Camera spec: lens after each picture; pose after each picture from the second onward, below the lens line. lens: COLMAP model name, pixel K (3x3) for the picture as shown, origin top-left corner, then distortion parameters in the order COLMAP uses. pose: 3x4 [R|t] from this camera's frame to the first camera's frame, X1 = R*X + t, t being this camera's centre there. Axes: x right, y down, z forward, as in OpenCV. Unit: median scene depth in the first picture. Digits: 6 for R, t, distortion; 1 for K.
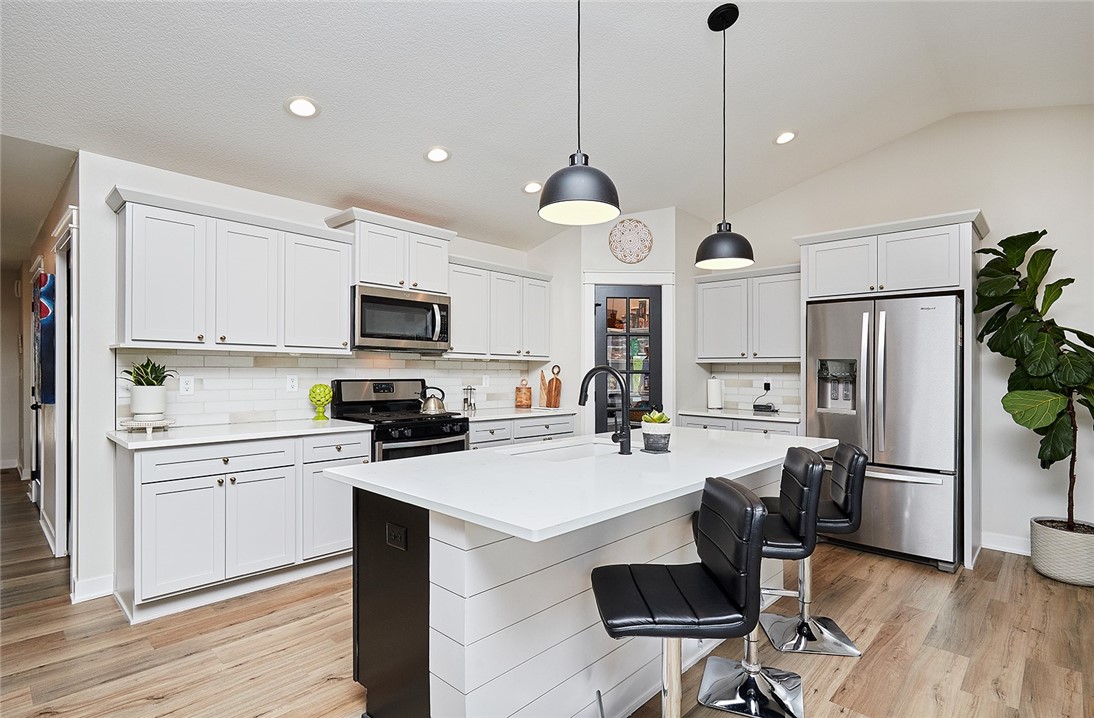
lens RADIAL K [[546.6, 0, 549.3], [0, 546.6, 369.1], [0, 0, 1]] dist [-0.001542, -0.001093]
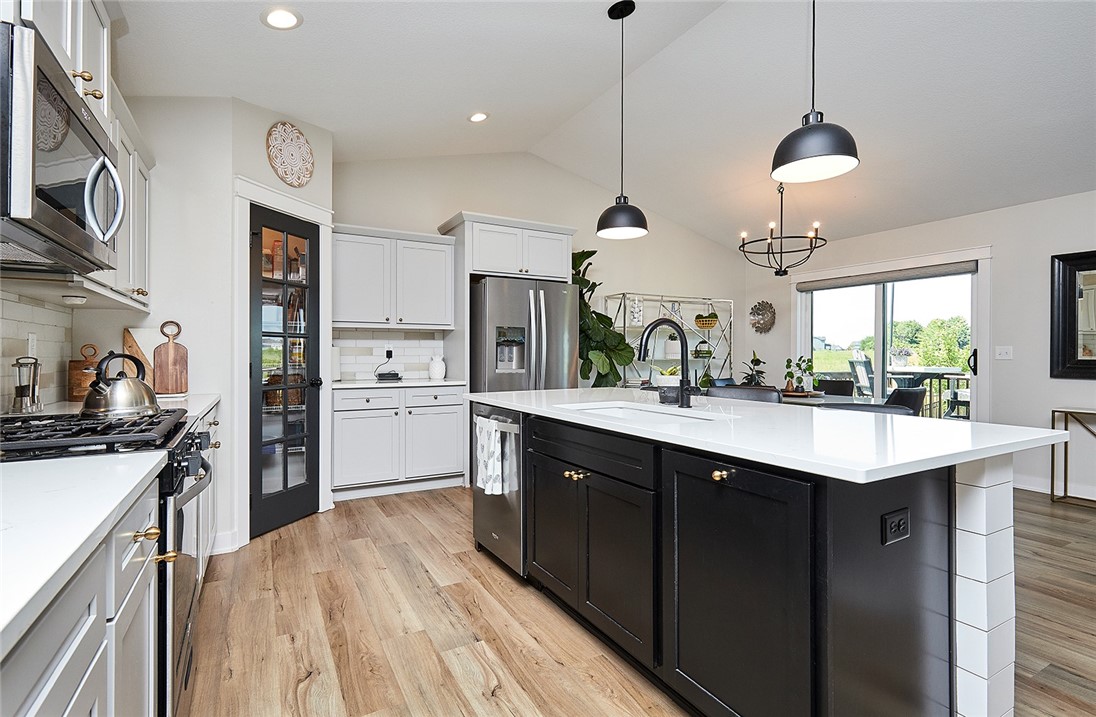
lens RADIAL K [[507.9, 0, 555.6], [0, 507.9, 352.7], [0, 0, 1]] dist [0.001757, 0.000333]
pose [[0.282952, -0.008233, 0.959099, -0.497488], [0.003433, 0.999965, 0.007571, 0.030613], [-0.959128, 0.001151, 0.282970, 0.584780]]
